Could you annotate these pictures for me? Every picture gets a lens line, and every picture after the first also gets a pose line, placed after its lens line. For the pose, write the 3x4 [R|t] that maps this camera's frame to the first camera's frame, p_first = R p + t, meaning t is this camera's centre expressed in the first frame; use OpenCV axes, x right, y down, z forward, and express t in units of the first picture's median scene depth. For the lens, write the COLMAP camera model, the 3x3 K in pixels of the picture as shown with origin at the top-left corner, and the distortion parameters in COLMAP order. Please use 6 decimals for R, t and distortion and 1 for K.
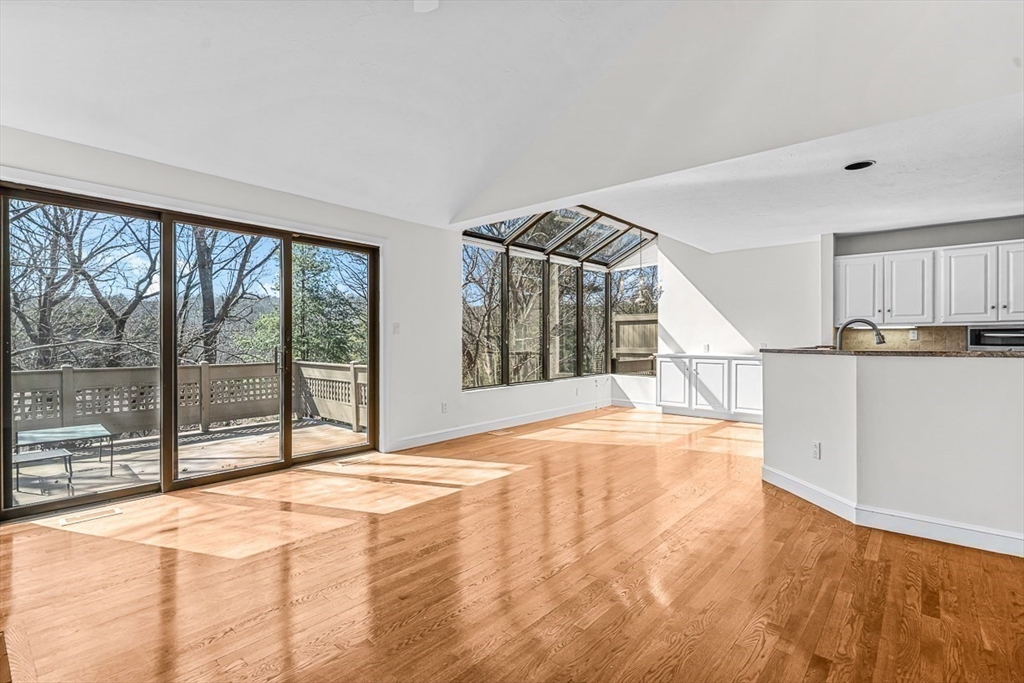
lens RADIAL K [[481.7, 0, 512.0], [0, 481.7, 341.5], [0, 0, 1]] dist [0.001905, 0.000075]
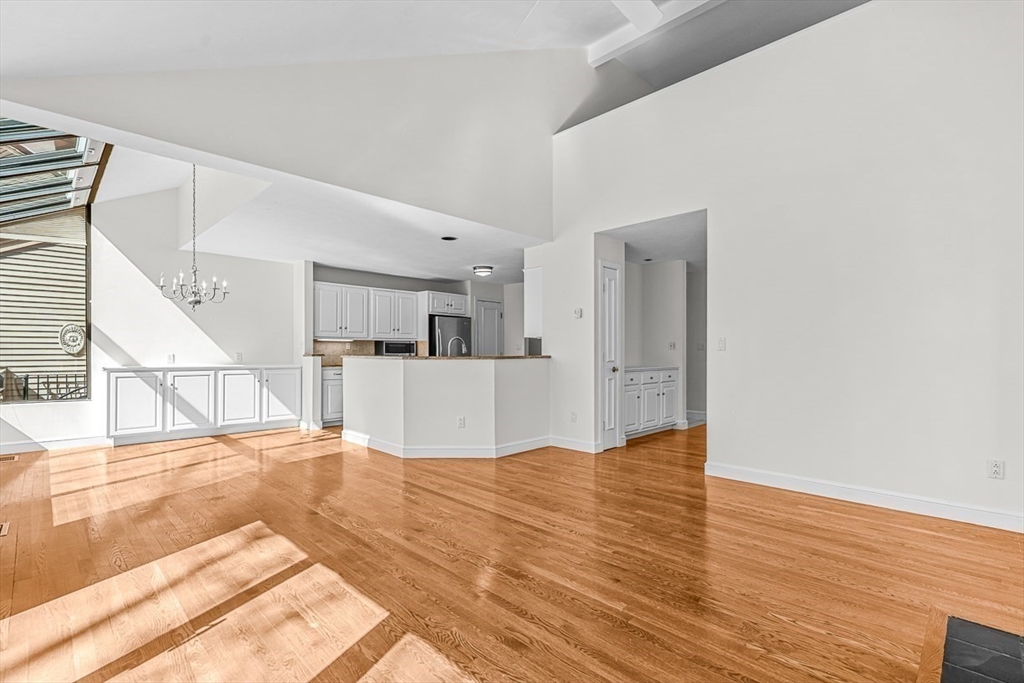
lens RADIAL K [[467.8, 0, 510.9], [0, 467.8, 350.8], [0, 0, 1]] dist [0.002944, 0.000220]
pose [[0.073566, -0.000975, 0.997290, -0.473671], [-0.000032, 1.000000, 0.000980, -0.001252], [-0.997290, -0.000104, 0.073566, 0.415881]]
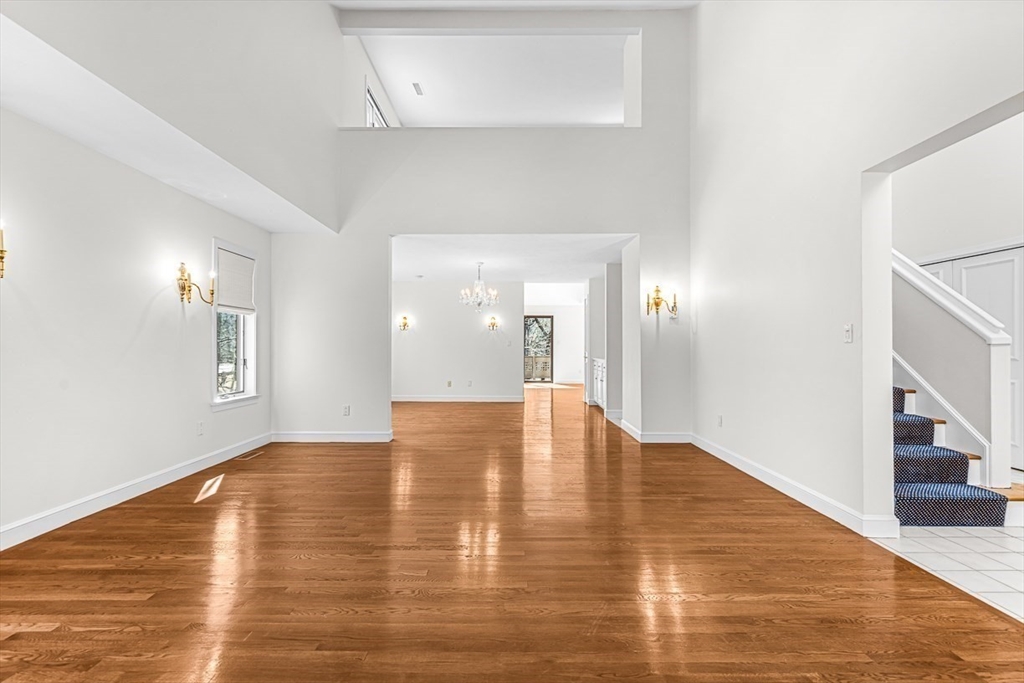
lens RADIAL K [[467.8, 0, 510.9], [0, 467.8, 350.8], [0, 0, 1]] dist [0.002944, 0.000220]
pose [[0.654360, 0.006925, -0.756151, 1.510886], [-0.000063, 0.999959, 0.009103, -0.001847], [0.756183, -0.005909, 0.654334, -0.954230]]
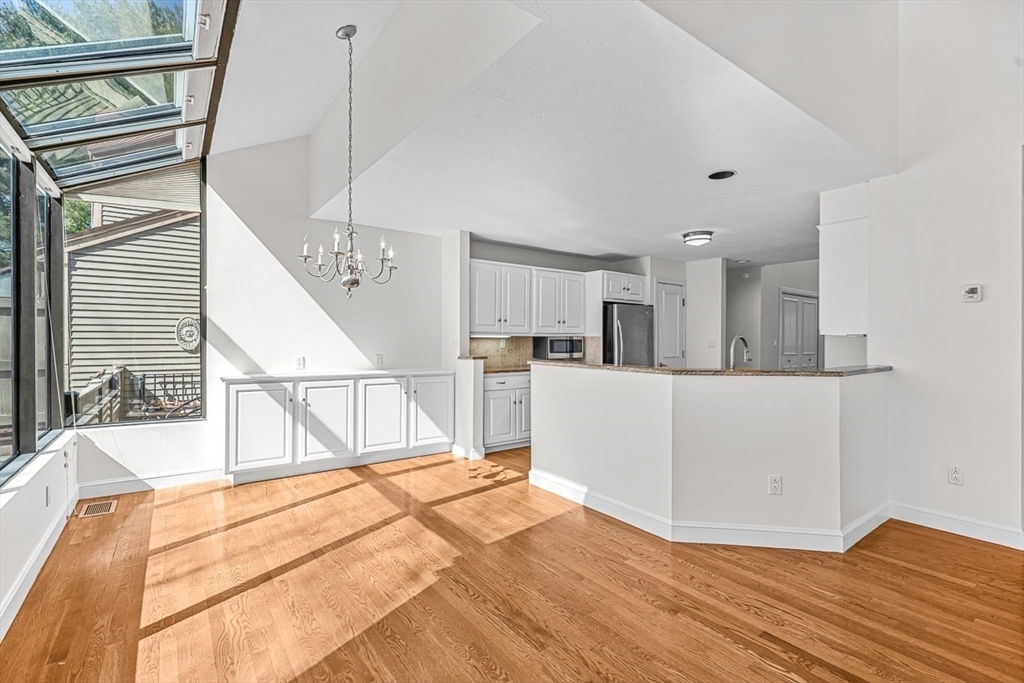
lens RADIAL K [[466.8, 0, 512.0], [0, 466.8, 341.5], [0, 0, 1]] dist [-0.000034, 0.000300]
pose [[0.225425, -0.003353, 0.974255, -0.173153], [-0.001848, 0.999991, 0.003869, -0.022061], [-0.974259, -0.002673, 0.225417, 0.723413]]
